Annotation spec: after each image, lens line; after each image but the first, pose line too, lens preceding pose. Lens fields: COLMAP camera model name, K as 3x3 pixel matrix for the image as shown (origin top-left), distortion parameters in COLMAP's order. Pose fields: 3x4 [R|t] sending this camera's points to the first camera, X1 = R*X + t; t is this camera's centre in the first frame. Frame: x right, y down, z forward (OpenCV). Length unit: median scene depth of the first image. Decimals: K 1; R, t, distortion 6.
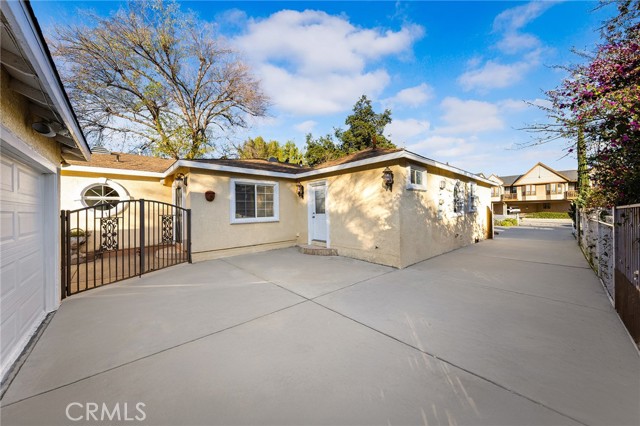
lens RADIAL K [[221.3, 0, 314.2], [0, 221.3, 211.2], [0, 0, 1]] dist [-0.000093, -0.000014]
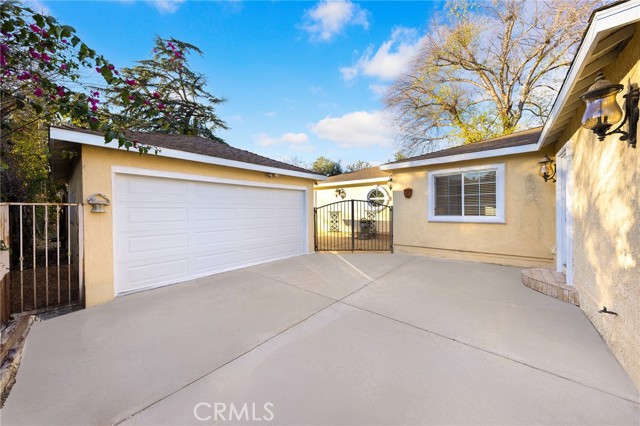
lens RADIAL K [[221.3, 0, 314.2], [0, 221.3, 211.2], [0, 0, 1]] dist [-0.000093, -0.000014]
pose [[0.129005, 0.018893, -0.991464, 0.499265], [0.002876, 0.999807, 0.019426, -0.005383], [0.991640, -0.005357, 0.128926, 0.426491]]
